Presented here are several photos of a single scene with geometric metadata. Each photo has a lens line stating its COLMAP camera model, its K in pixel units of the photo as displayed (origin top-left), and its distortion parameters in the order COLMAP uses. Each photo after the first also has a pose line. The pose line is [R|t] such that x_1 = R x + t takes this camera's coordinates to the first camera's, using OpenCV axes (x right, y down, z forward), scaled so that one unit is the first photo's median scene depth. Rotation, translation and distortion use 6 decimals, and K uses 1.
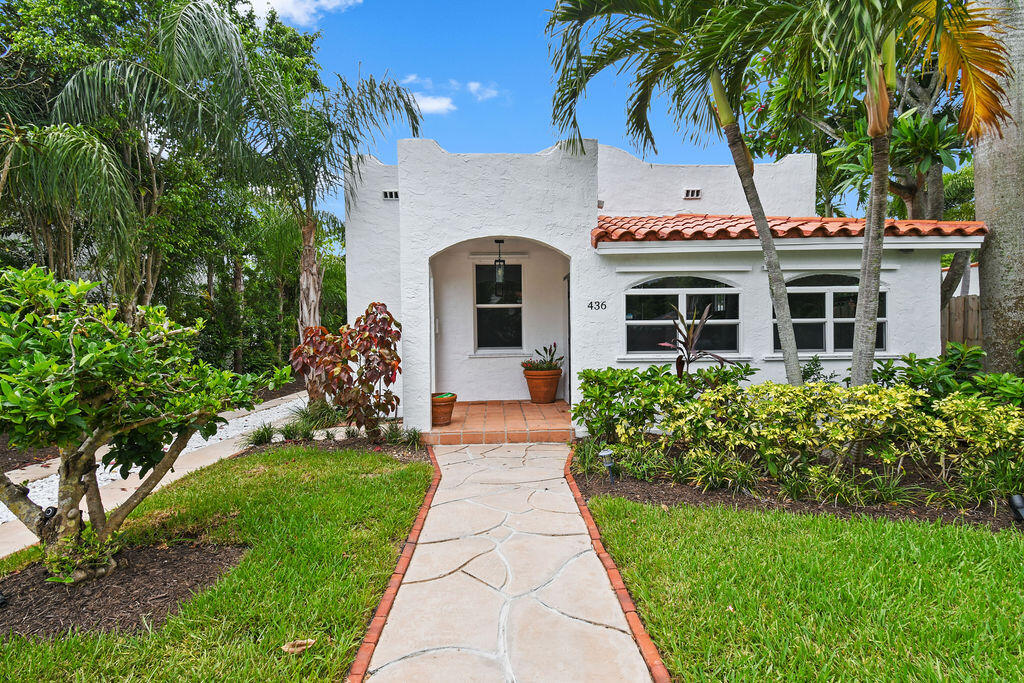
lens RADIAL K [[513.9, 0, 511.1], [0, 513.9, 339.7], [0, 0, 1]] dist [0.001149, -0.000332]
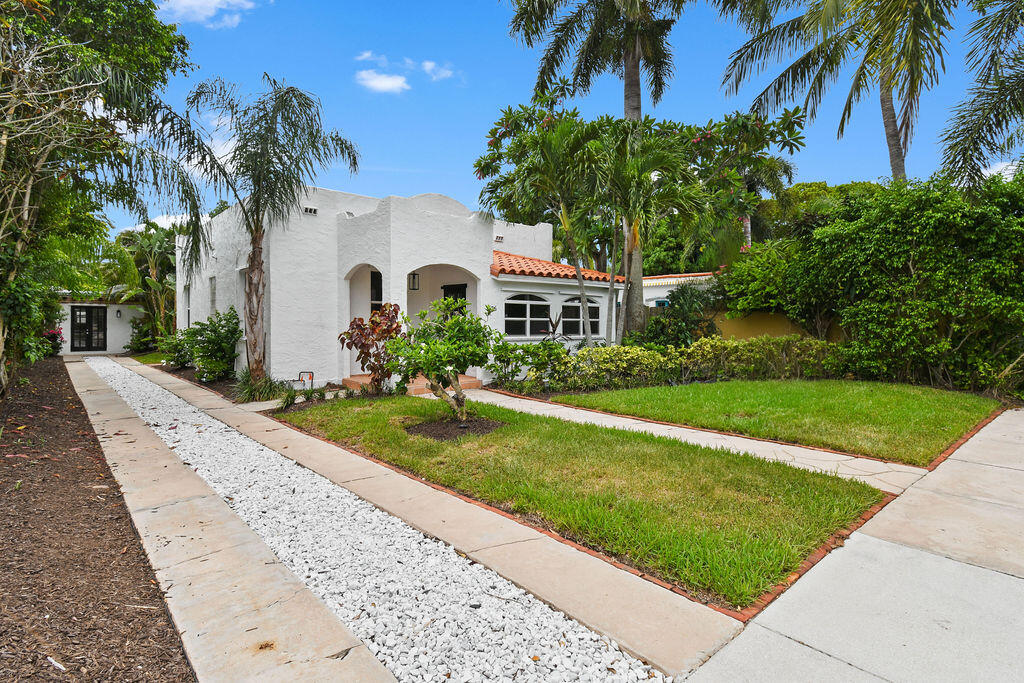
lens RADIAL K [[513.9, 0, 516.7], [0, 513.9, 325.1], [0, 0, 1]] dist [0.001149, -0.000332]
pose [[0.751374, 0.015377, 0.659697, -0.910143], [-0.008108, 0.999868, -0.014071, 0.013071], [-0.659827, 0.005224, 0.751400, -0.361084]]
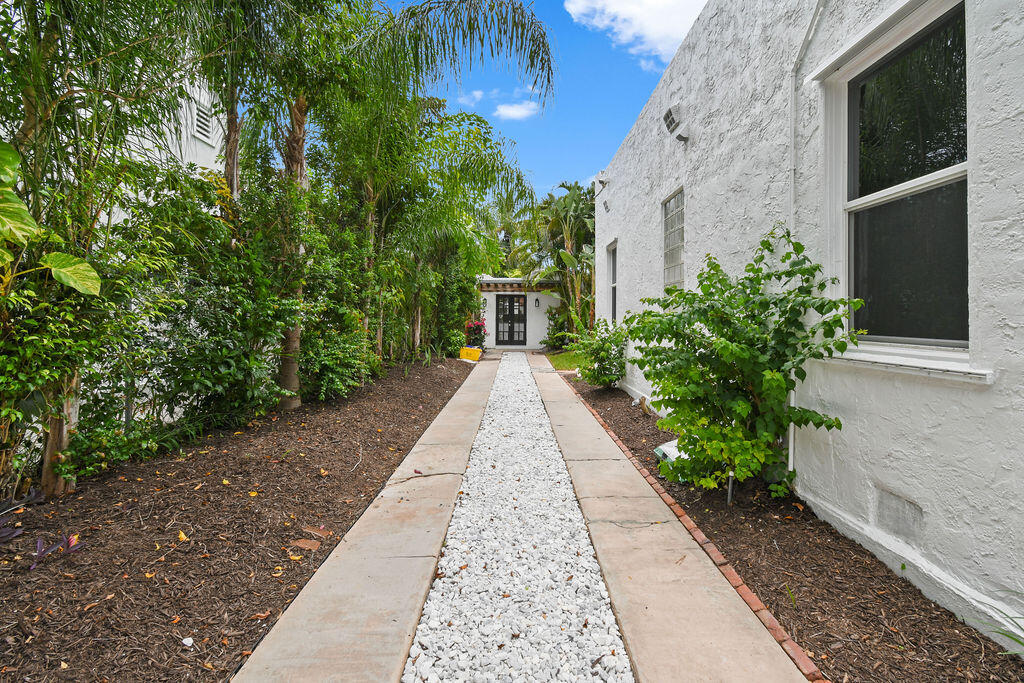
lens RADIAL K [[513.9, 0, 513.9], [0, 513.9, 331.4], [0, 0, 1]] dist [0.001149, -0.000332]
pose [[0.999775, 0.017781, -0.011533, -0.707902], [-0.017570, 0.999681, 0.018130, 0.024351], [0.011852, -0.017923, 0.999769, 1.253588]]
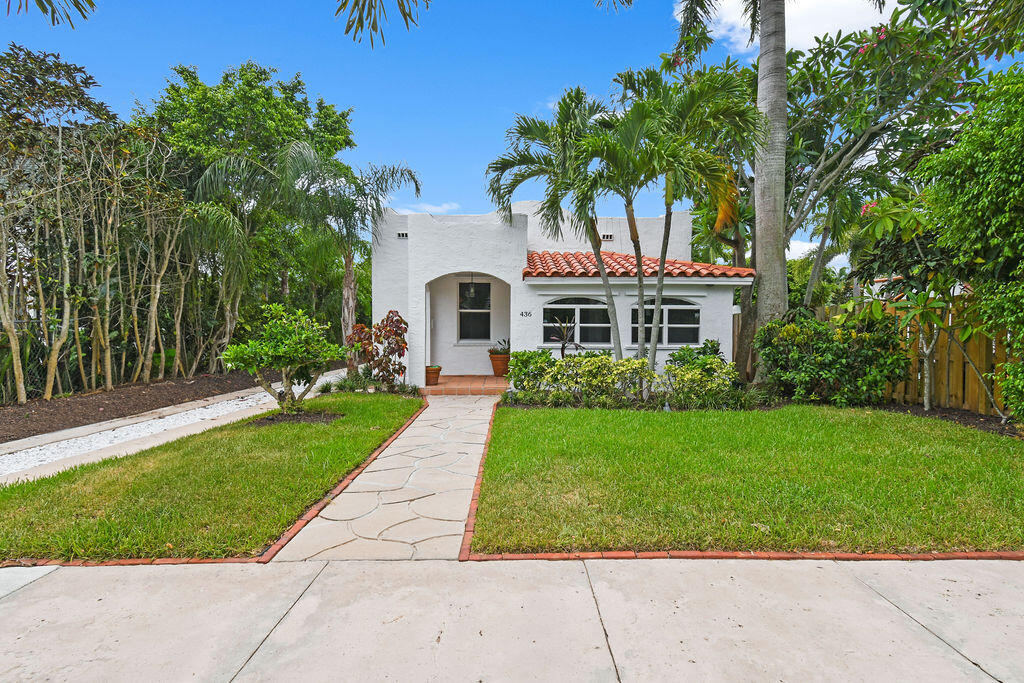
lens RADIAL K [[513.9, 0, 518.5], [0, 513.9, 340.5], [0, 0, 1]] dist [0.001149, -0.000332]
pose [[0.999831, 0.018347, 0.000924, 0.142424], [-0.018355, 0.999782, 0.010000, 0.002690], [-0.000740, -0.010015, 0.999950, -0.661708]]
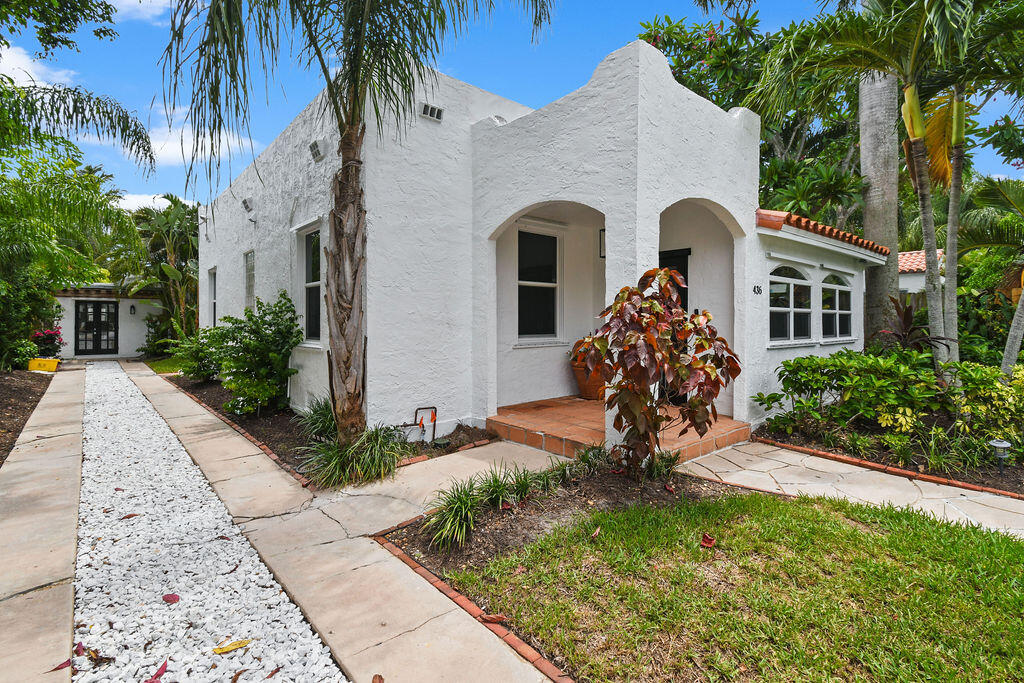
lens RADIAL K [[496.9, 0, 514.1], [0, 496.9, 317.3], [0, 0, 1]] dist [0.019712, -0.000257]
pose [[0.771544, 0.018942, 0.635894, -0.760115], [-0.004912, 0.999704, -0.023820, 0.008529], [-0.636157, 0.015255, 0.771409, 0.568931]]
